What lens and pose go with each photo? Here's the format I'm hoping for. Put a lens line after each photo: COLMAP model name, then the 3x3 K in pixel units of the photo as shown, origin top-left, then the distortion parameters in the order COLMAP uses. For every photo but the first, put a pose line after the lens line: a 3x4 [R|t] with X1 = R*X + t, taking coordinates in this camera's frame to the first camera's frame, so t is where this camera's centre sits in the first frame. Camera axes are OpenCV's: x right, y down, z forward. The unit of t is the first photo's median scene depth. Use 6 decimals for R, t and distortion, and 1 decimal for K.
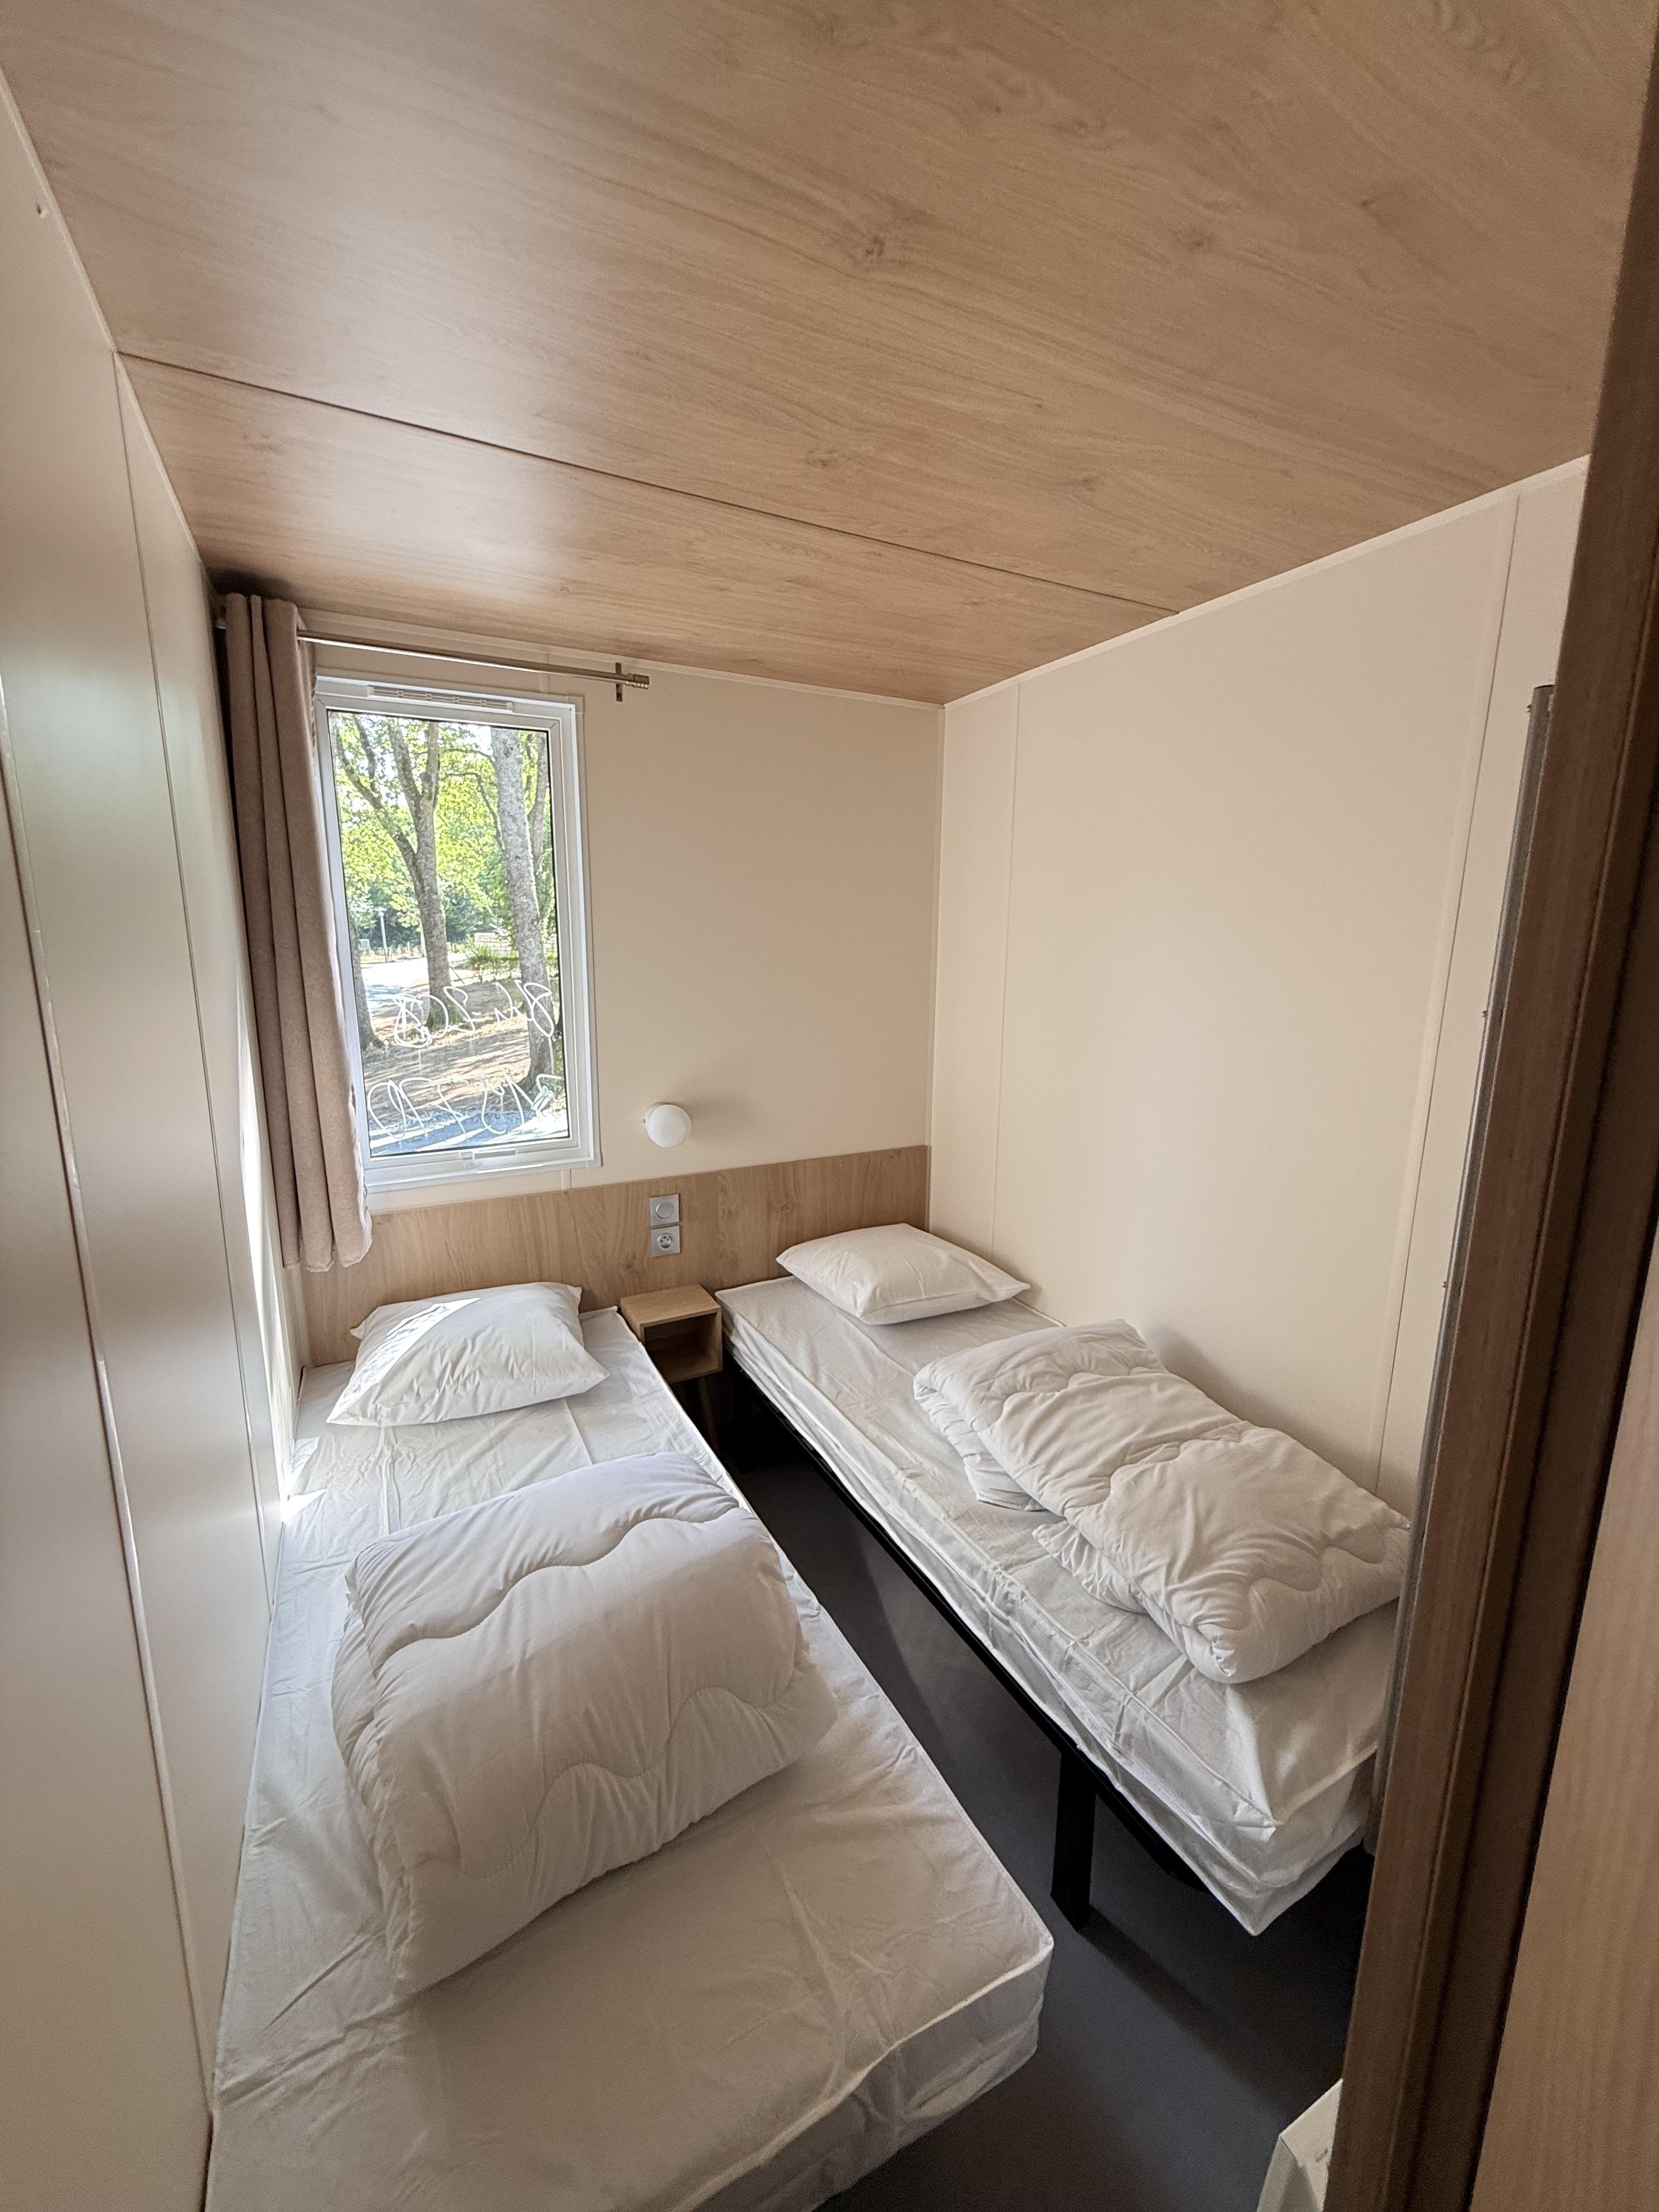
lens RADIAL K [[882.1, 0, 822.8], [0, 882.1, 1103.1], [0, 0, 1]] dist [-0.007479, -0.000558]
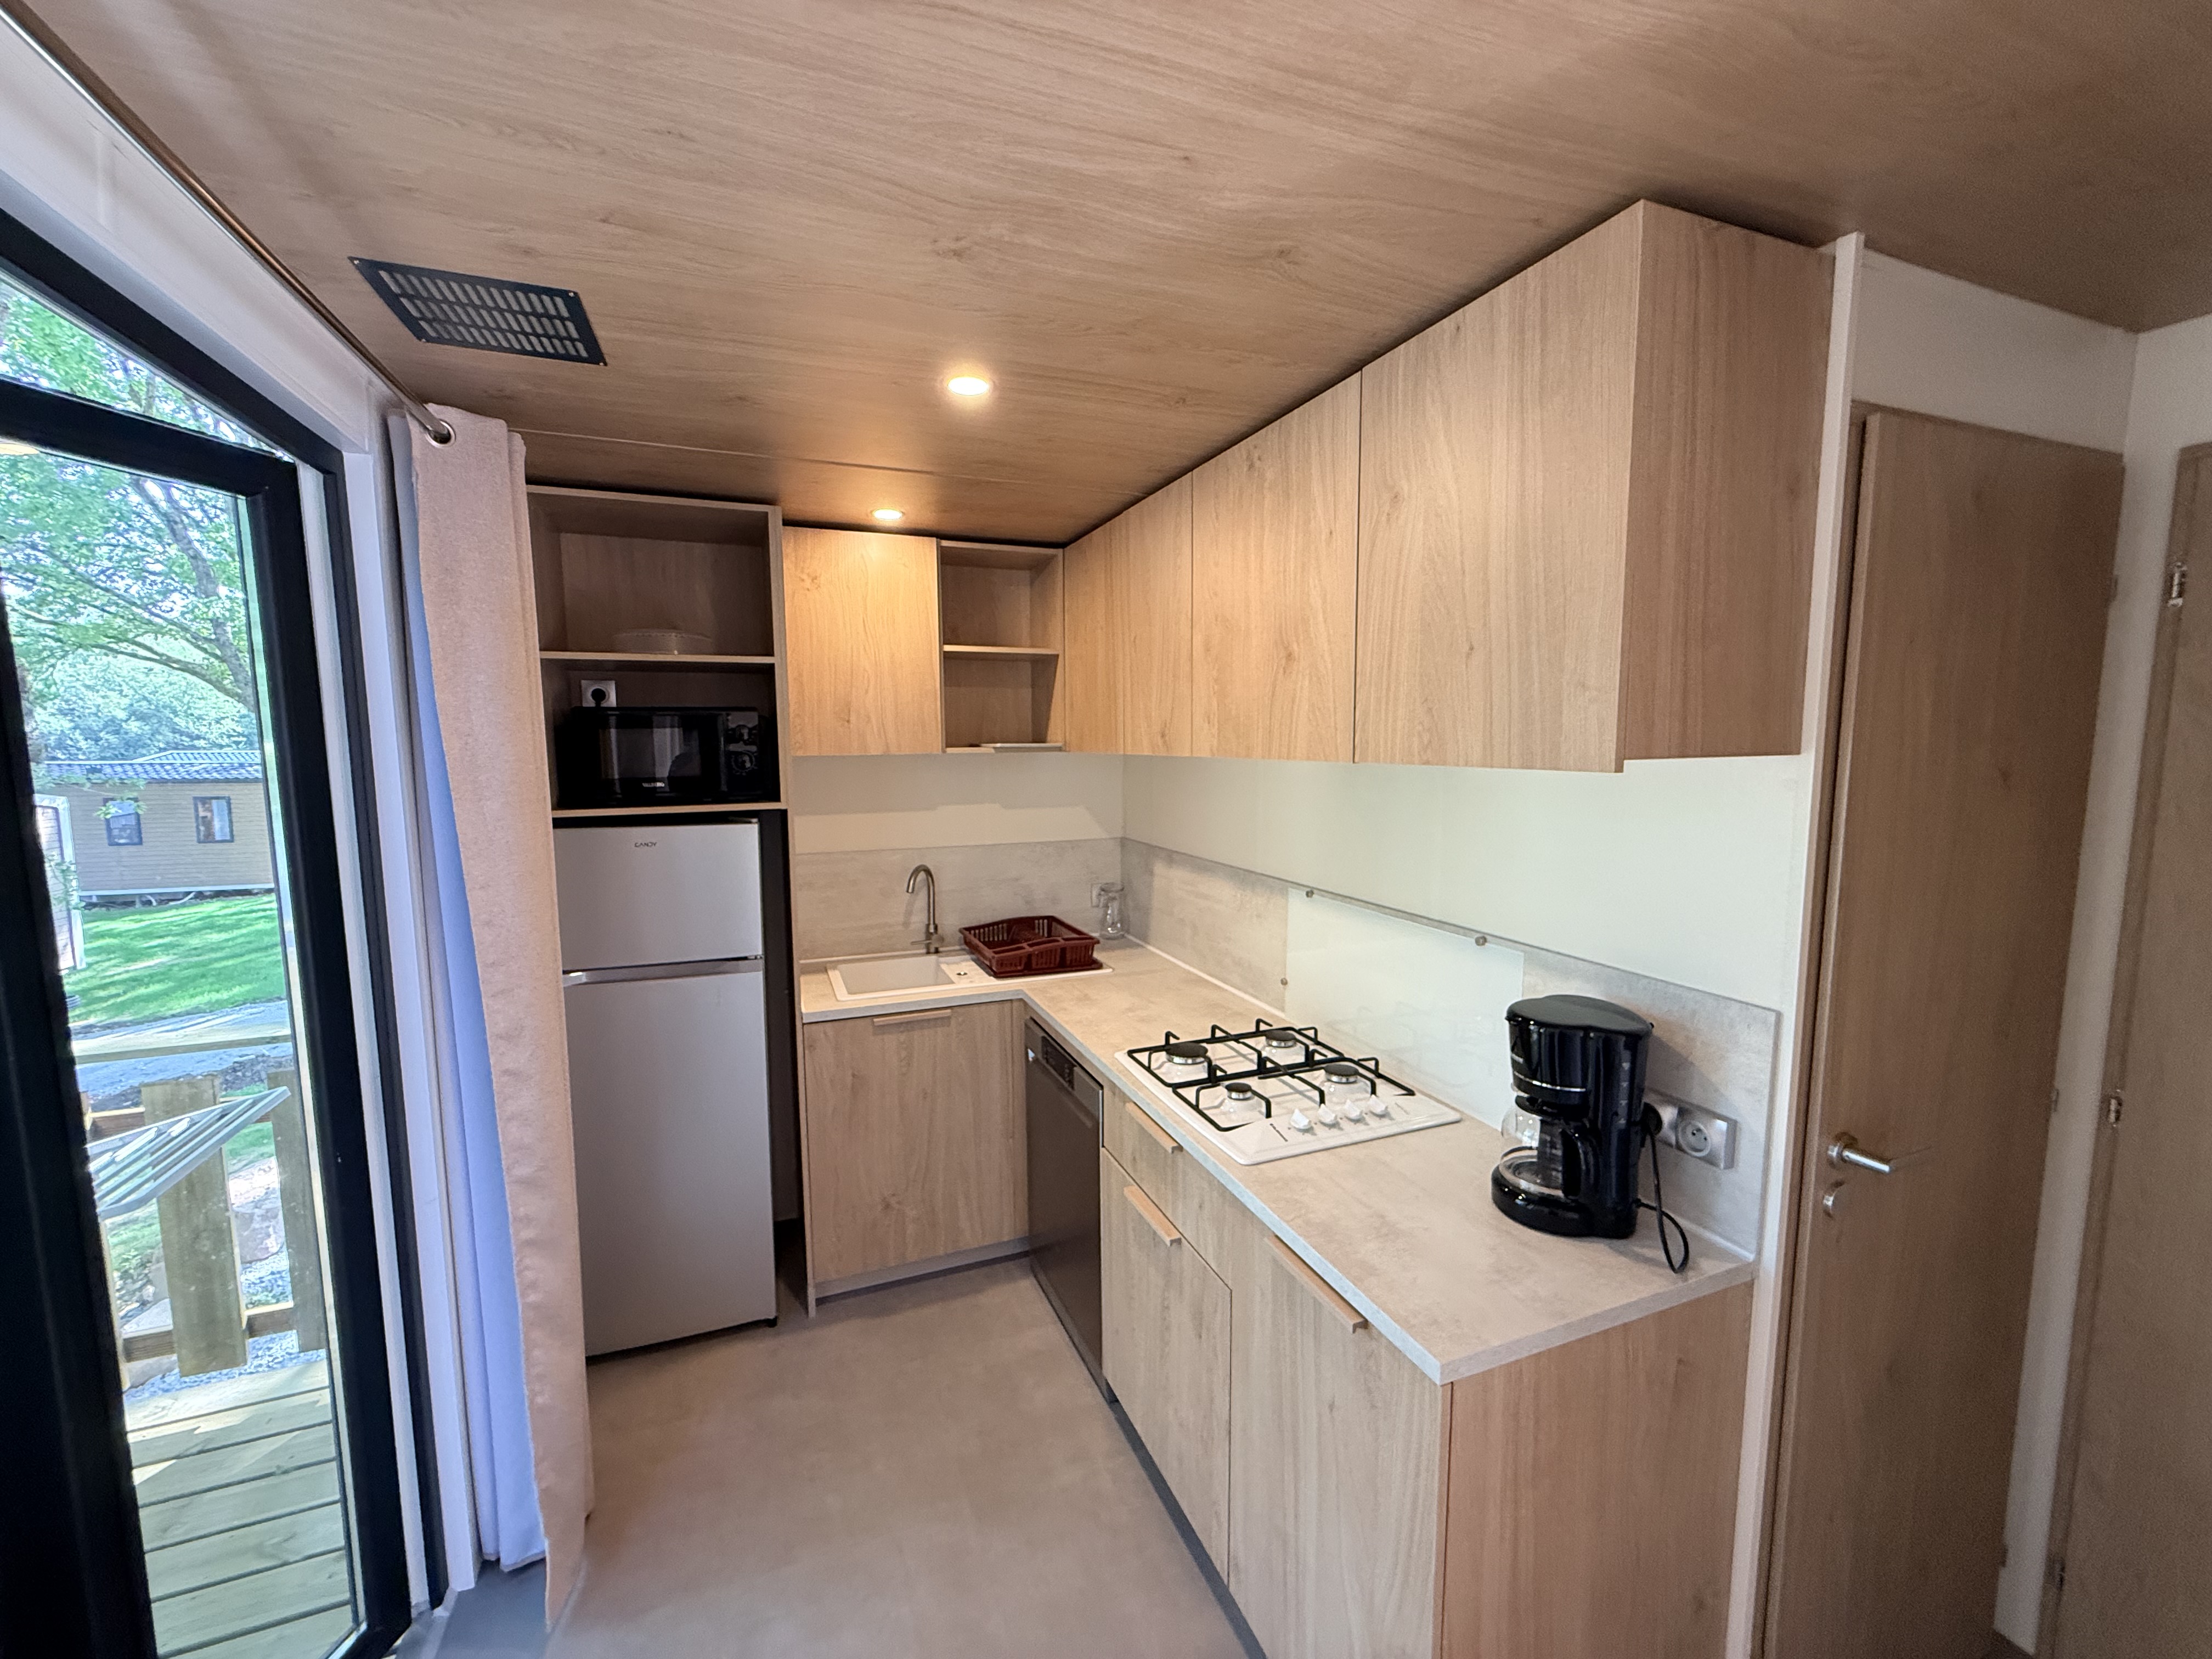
lens RADIAL K [[882.1, 0, 1107.4], [0, 882.1, 836.0], [0, 0, 1]] dist [-0.007479, -0.000558]
pose [[0.995130, -0.005353, -0.098423, 0.264313], [-0.002190, 0.997077, -0.076371, -0.138395], [0.098544, 0.076215, 0.992210, 0.275704]]
